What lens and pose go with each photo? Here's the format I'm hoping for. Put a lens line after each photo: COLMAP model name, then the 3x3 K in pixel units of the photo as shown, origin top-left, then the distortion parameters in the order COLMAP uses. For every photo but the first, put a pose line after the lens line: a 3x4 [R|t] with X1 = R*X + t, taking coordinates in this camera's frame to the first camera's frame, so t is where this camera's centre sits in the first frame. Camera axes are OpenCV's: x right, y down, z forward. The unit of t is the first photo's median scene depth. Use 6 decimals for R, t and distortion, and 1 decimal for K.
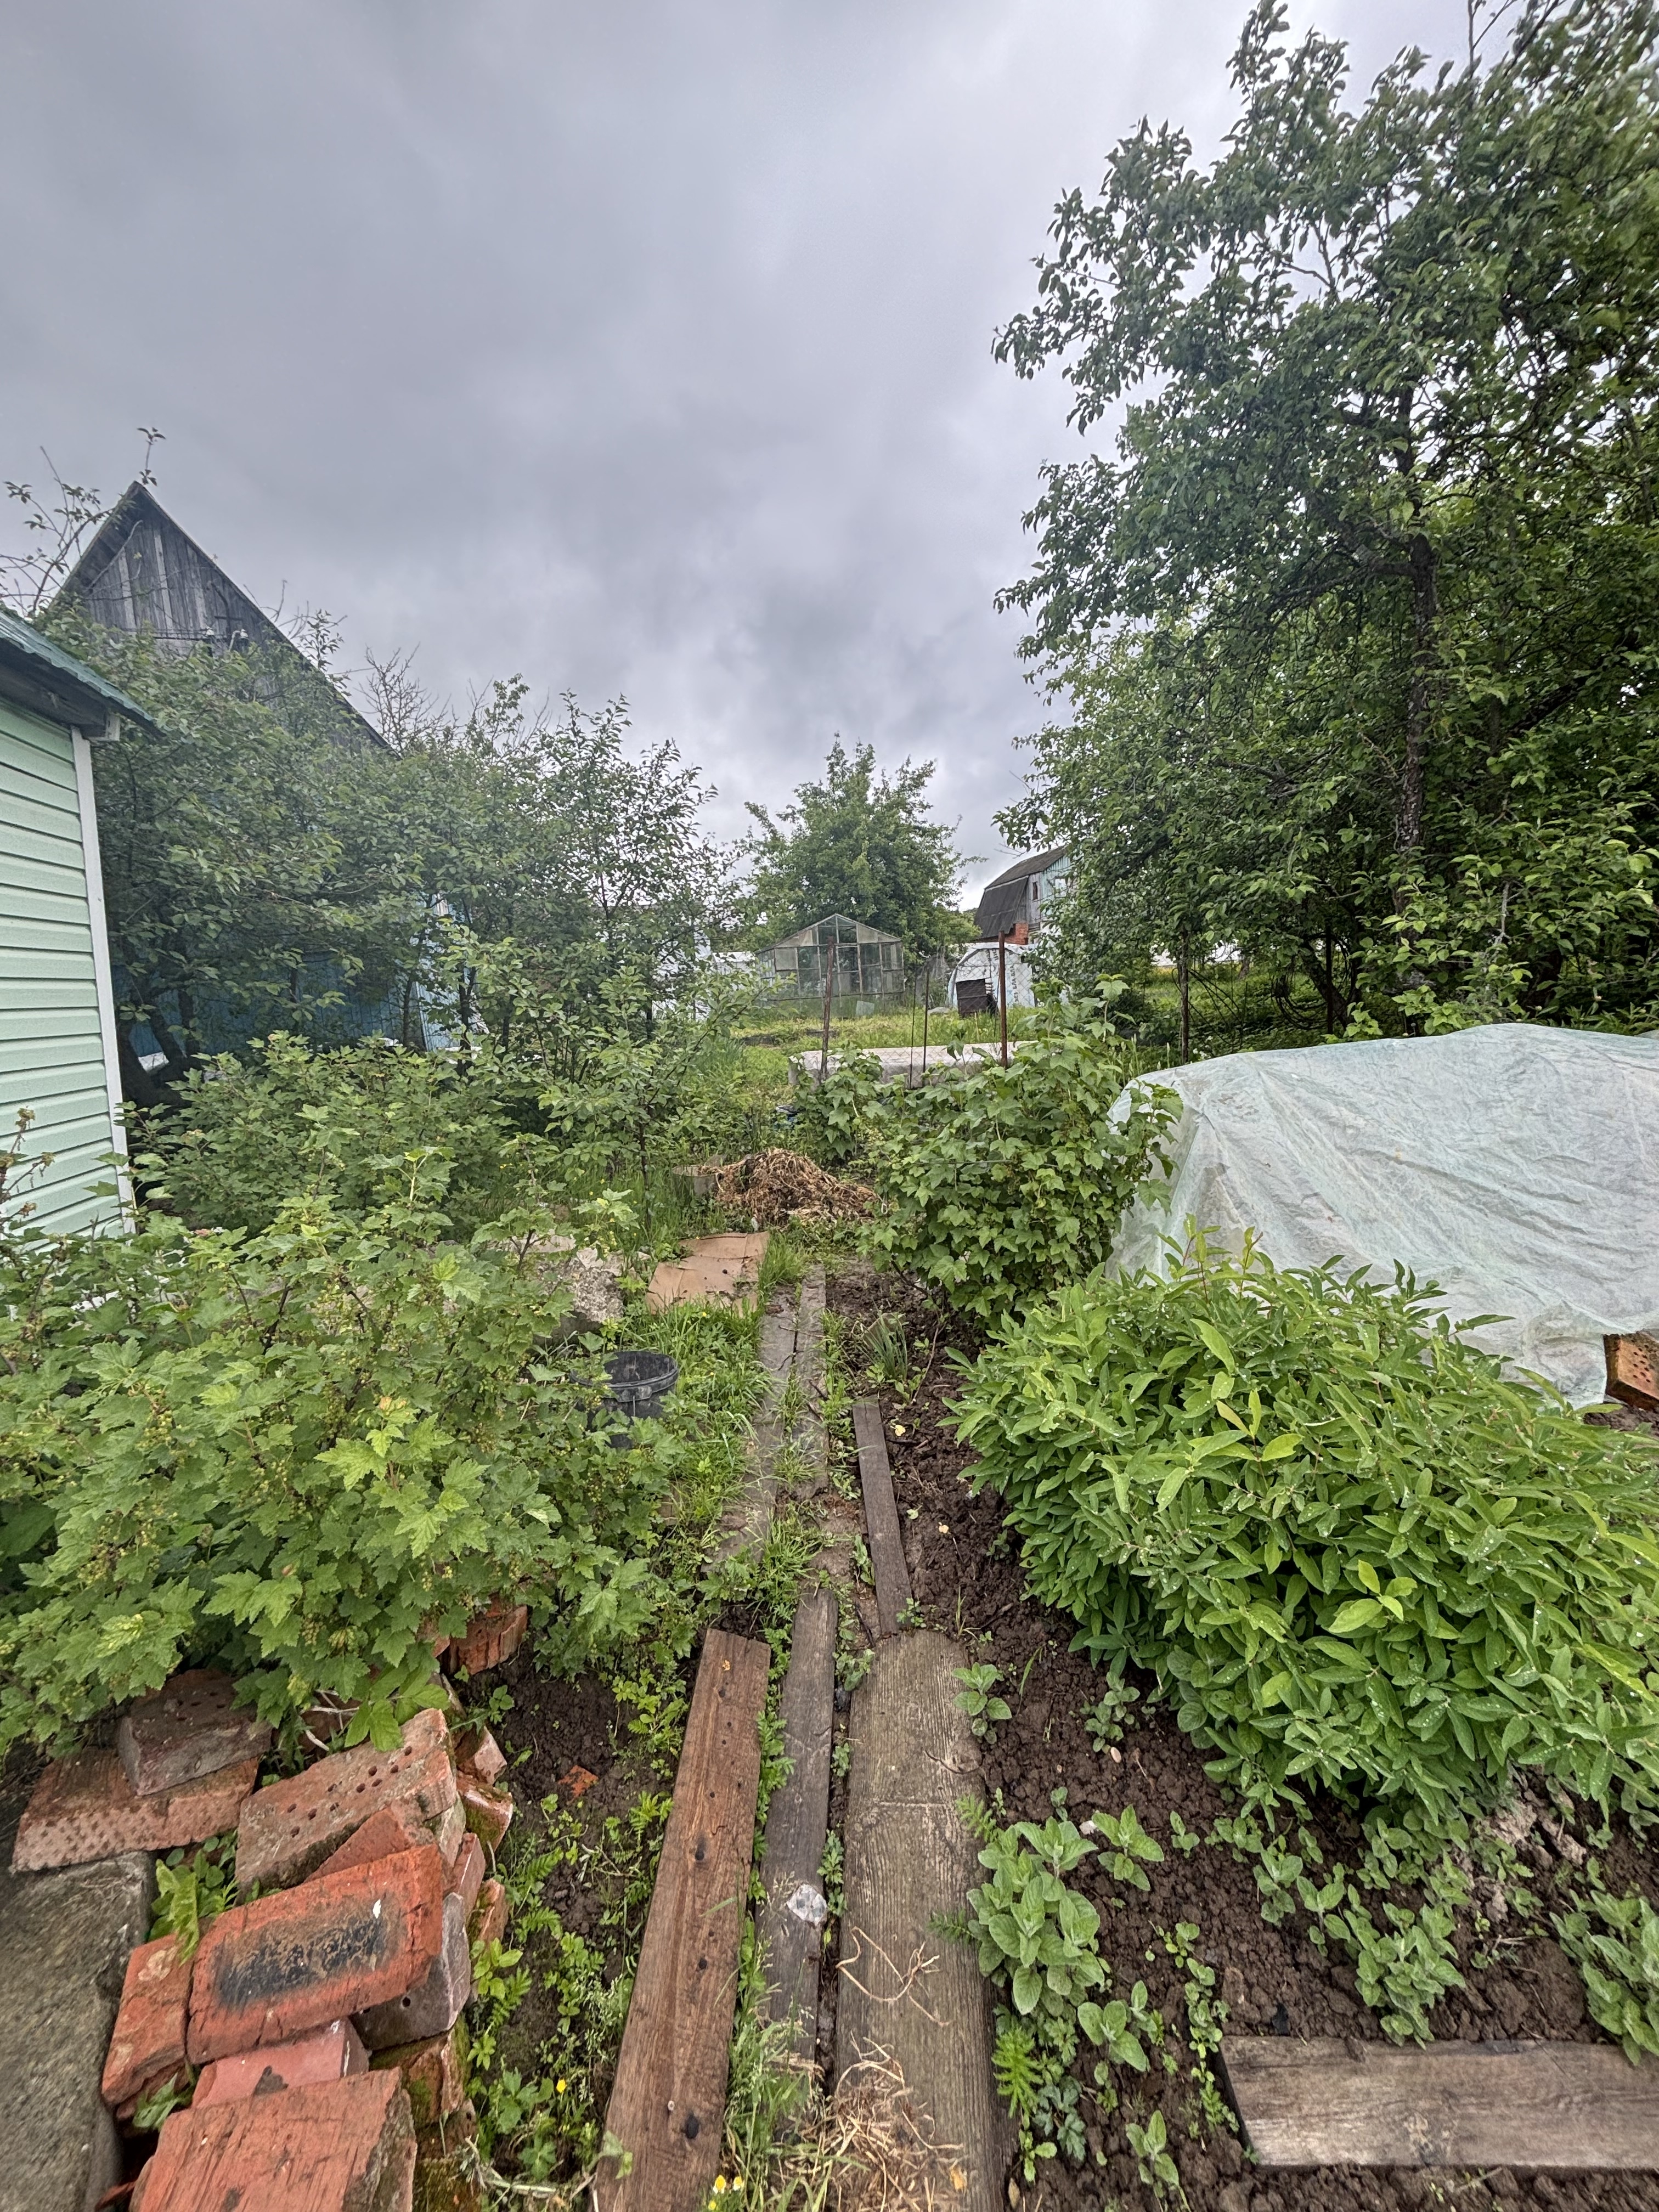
lens RADIAL K [[889.0, 0, 829.5], [0, 889.0, 1106.0], [0, 0, 1]] dist [-0.005855, 0.000700]
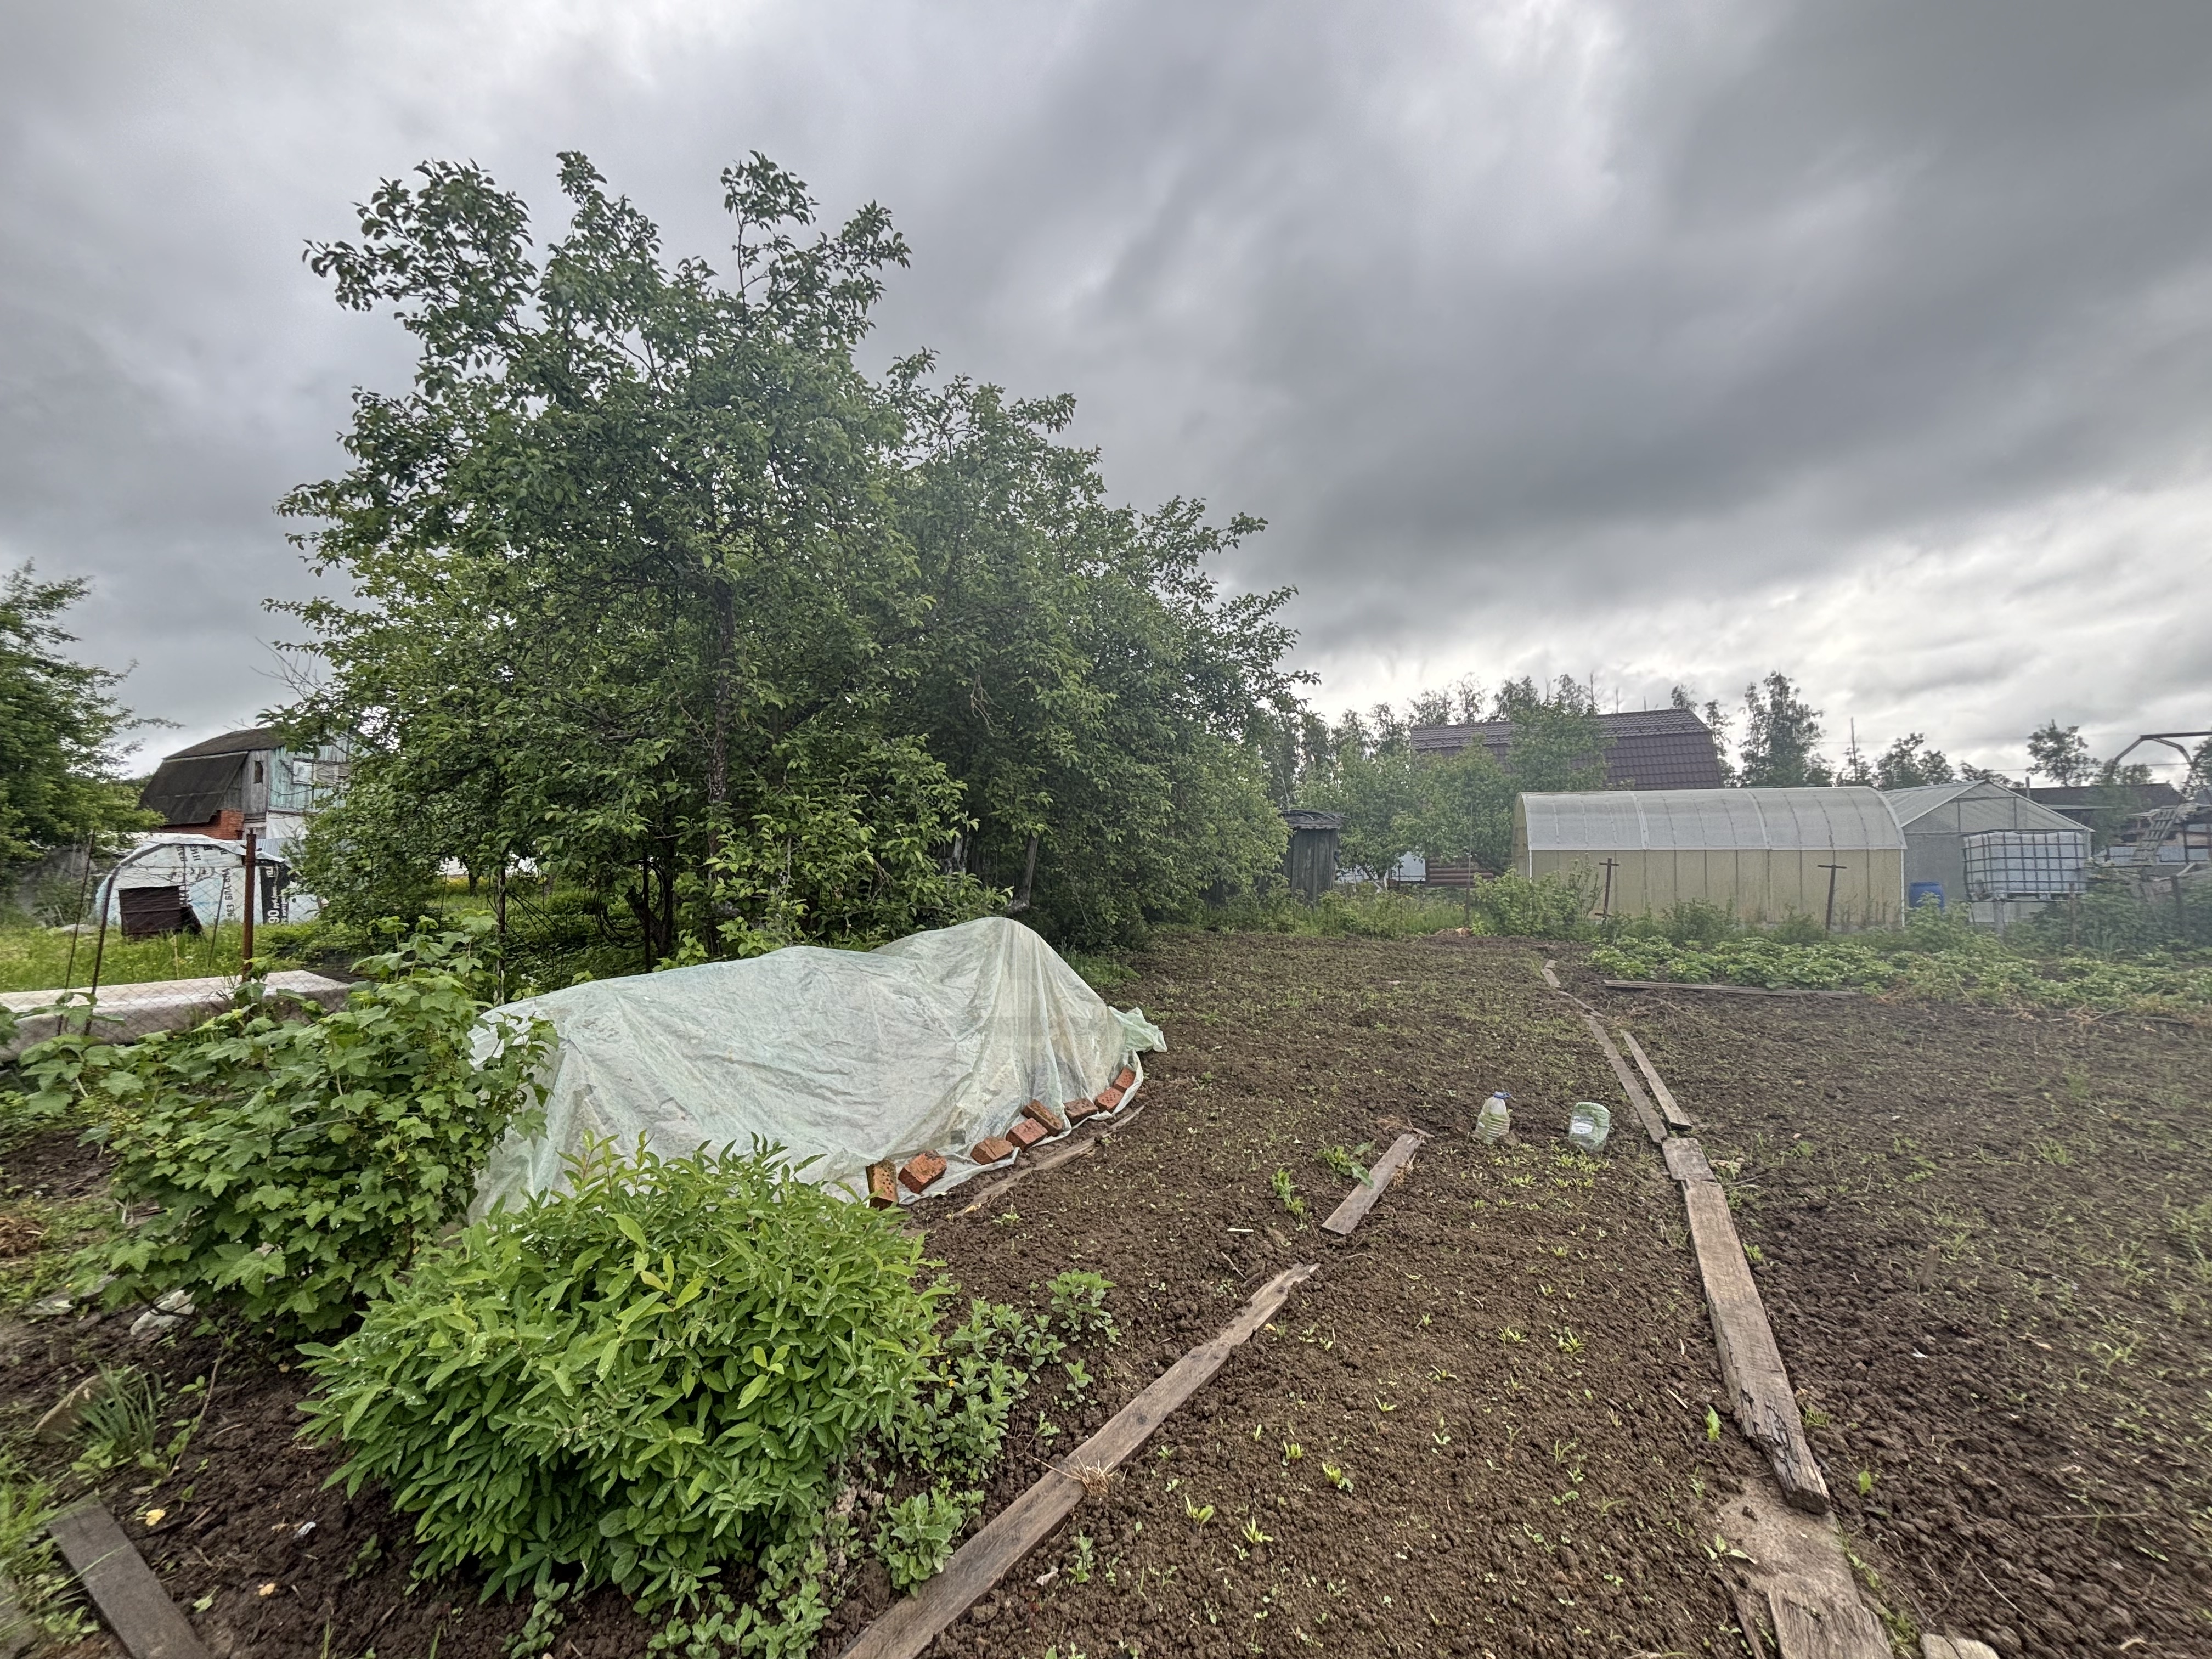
lens RADIAL K [[886.0, 0, 1106.0], [0, 886.0, 829.5], [0, 0, 1]] dist [-0.000291, 0.000394]
pose [[0.537740, 0.084704, 0.838845, -0.174191], [0.092745, 0.982959, -0.158710, -0.013186], [-0.837994, 0.163144, 0.520720, -0.169906]]
